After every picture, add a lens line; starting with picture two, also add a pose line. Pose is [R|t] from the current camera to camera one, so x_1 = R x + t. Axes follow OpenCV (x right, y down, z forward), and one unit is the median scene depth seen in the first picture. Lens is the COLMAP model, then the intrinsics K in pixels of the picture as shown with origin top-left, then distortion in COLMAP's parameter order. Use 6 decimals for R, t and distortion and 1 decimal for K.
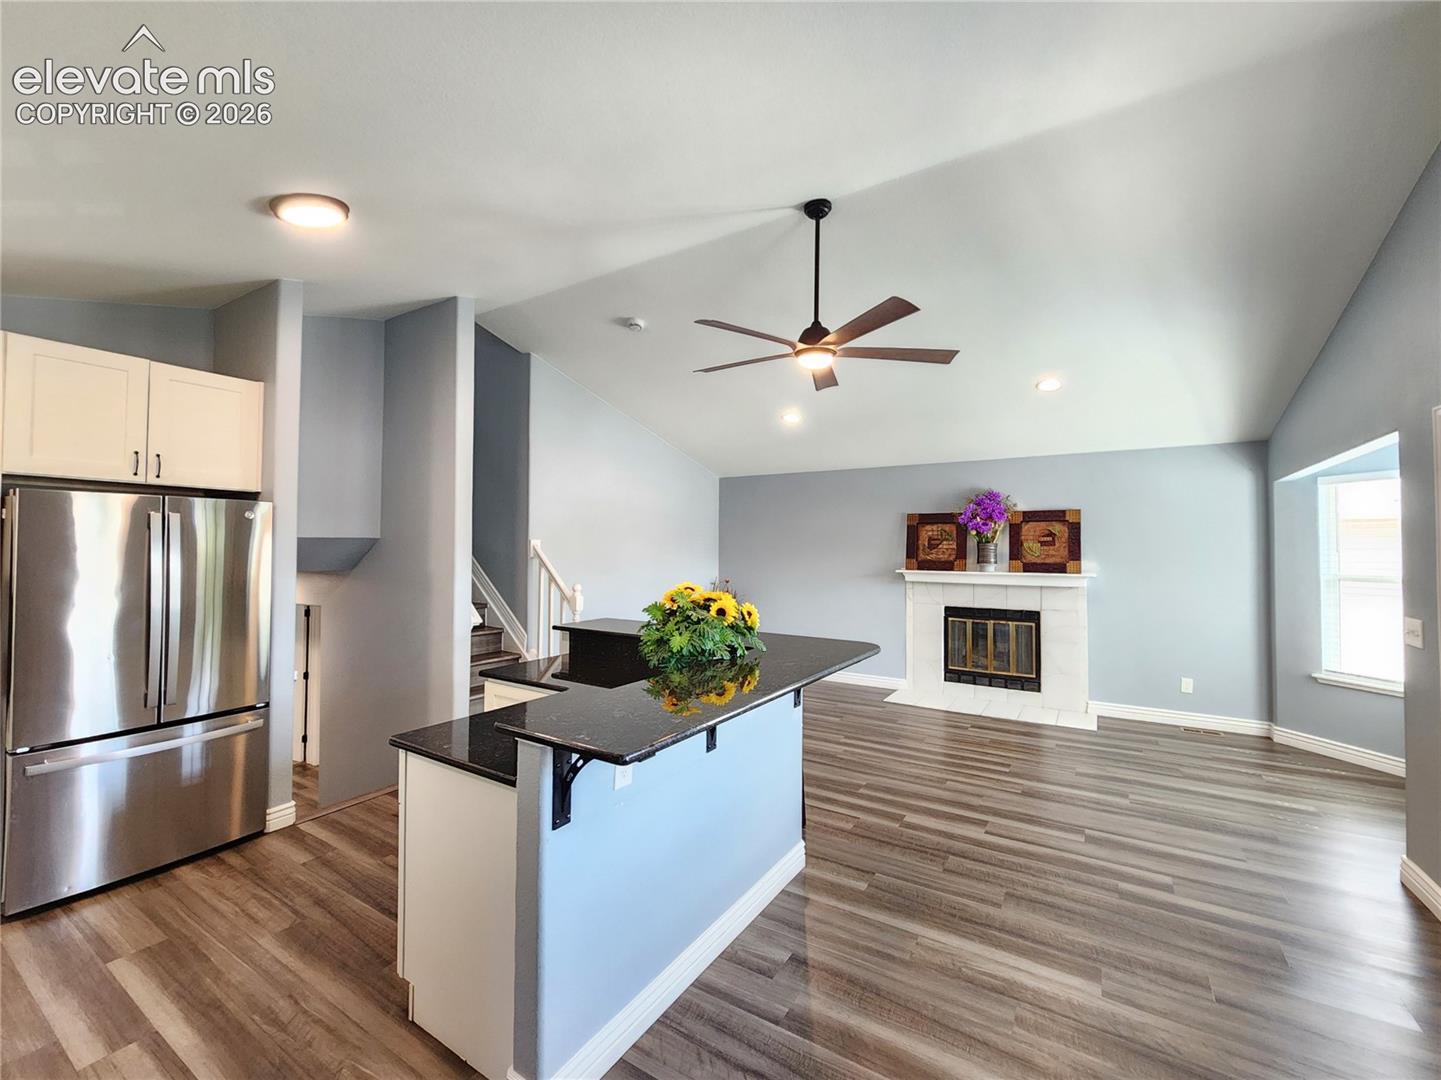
lens RADIAL K [[598.0, 0, 716.8], [0, 598.0, 545.7], [0, 0, 1]] dist [0.000060, 0.000210]
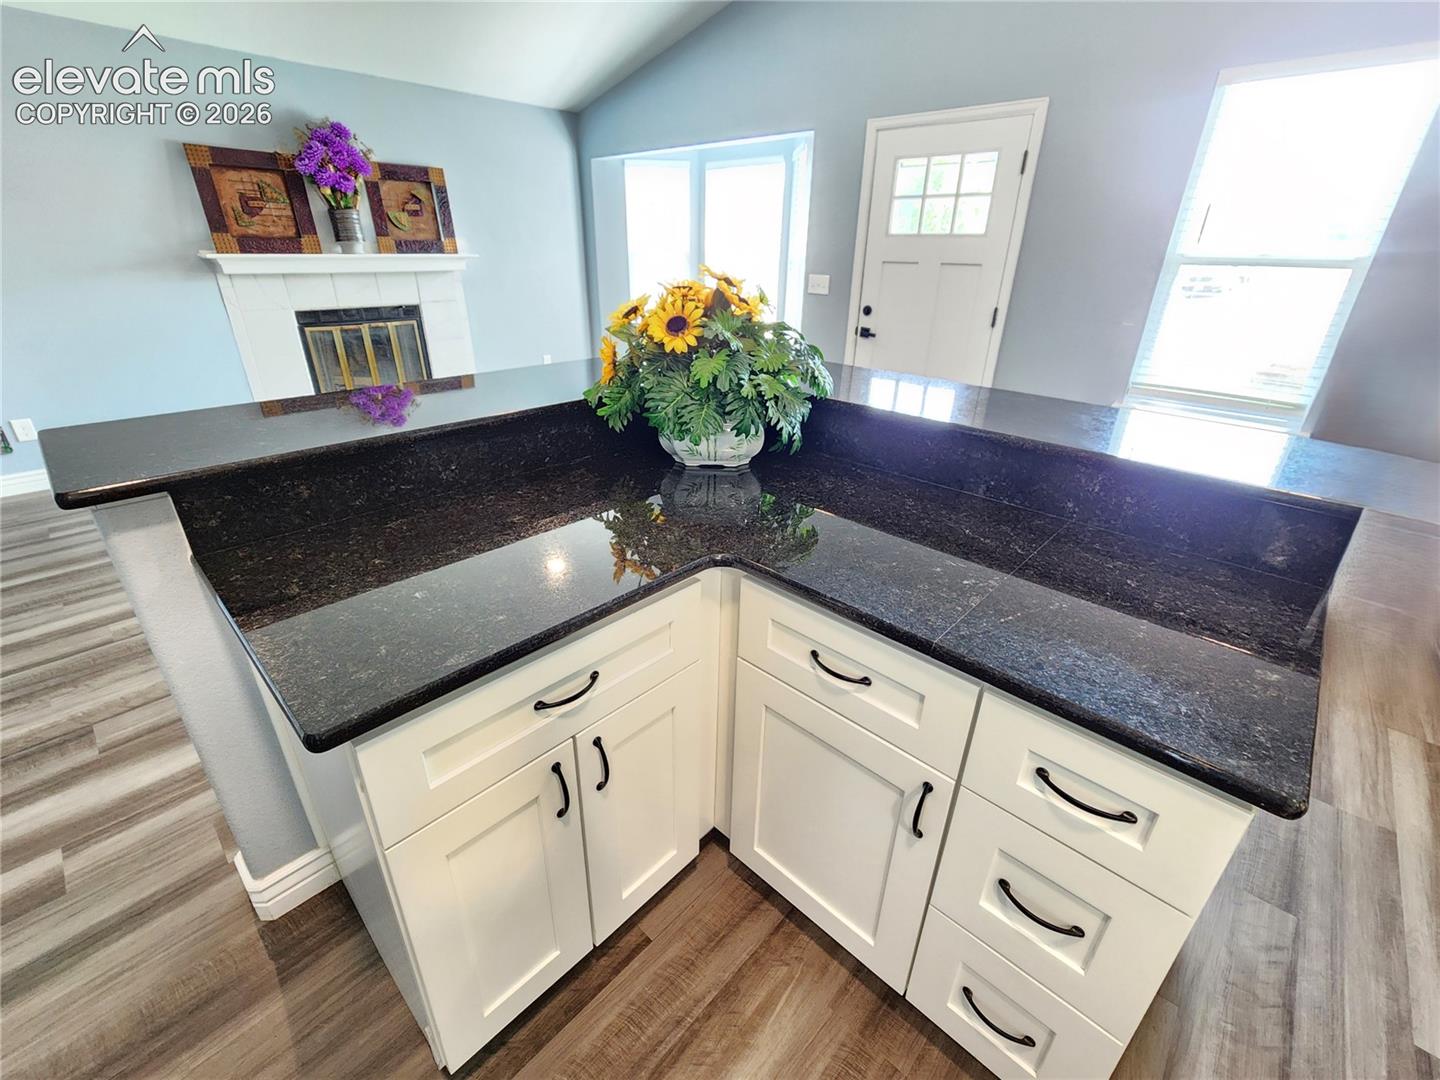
lens RADIAL K [[619.1, 0, 716.4], [0, 619.1, 536.0], [0, 0, 1]] dist [-0.002729, 0.001128]
pose [[0.188317, -0.417476, 0.888961, -0.272957], [-0.018575, 0.903479, 0.428229, 0.023603], [-0.981933, -0.097155, 0.162385, 0.413580]]
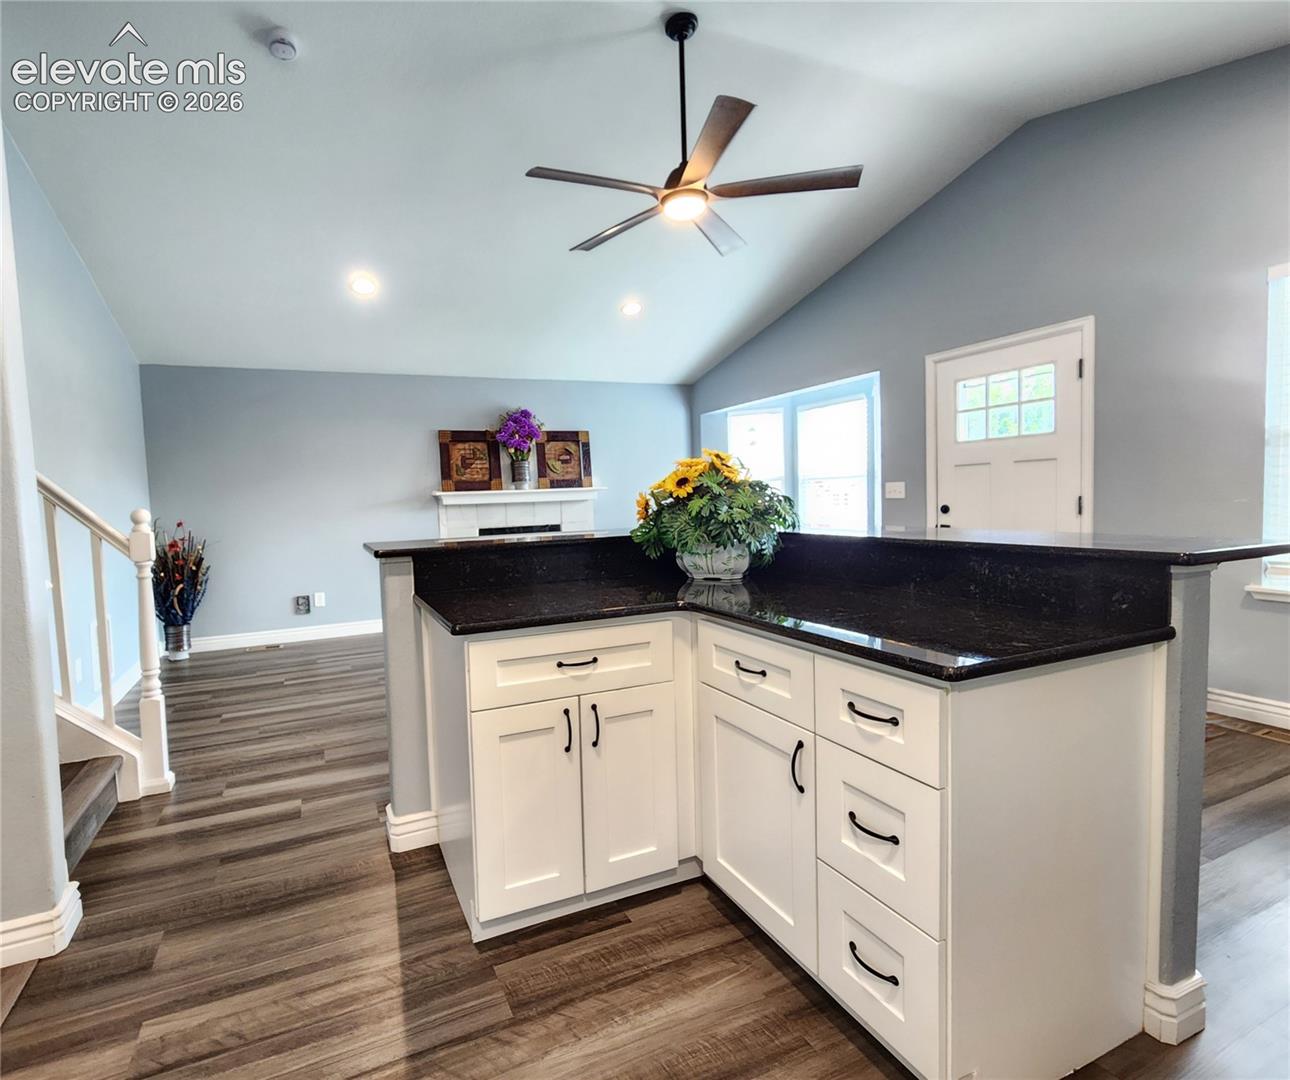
lens RADIAL K [[635.2, 0, 563.9], [0, 635.2, 537.4], [0, 0, 1]] dist [0.002453, -0.000360]
pose [[0.582740, -0.074754, 0.809213, -0.385096], [0.037452, 0.997173, 0.065147, 0.056620], [-0.811795, -0.007657, 0.583892, 0.311024]]
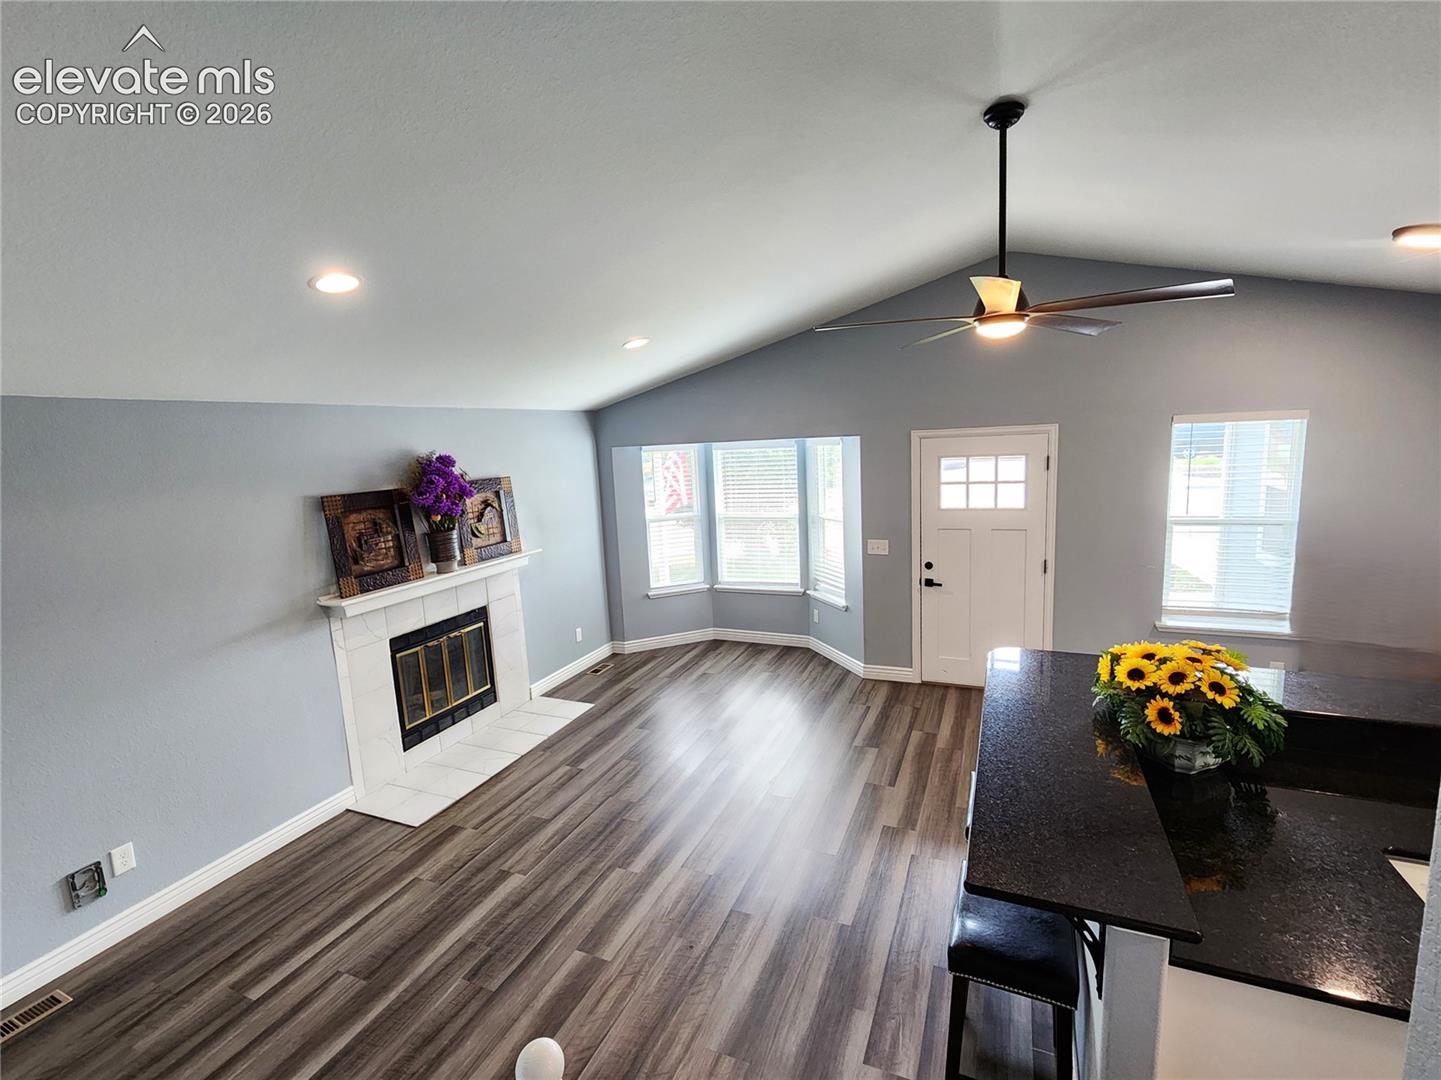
lens RADIAL K [[660.1, 0, 715.6], [0, 660.1, 539.6], [0, 0, 1]] dist [0.000021, -0.000543]
pose [[-0.147115, -0.150562, 0.977593, -0.345692], [0.044843, 0.986315, 0.158654, -0.101194], [-0.988102, 0.067178, -0.138350, 0.793561]]
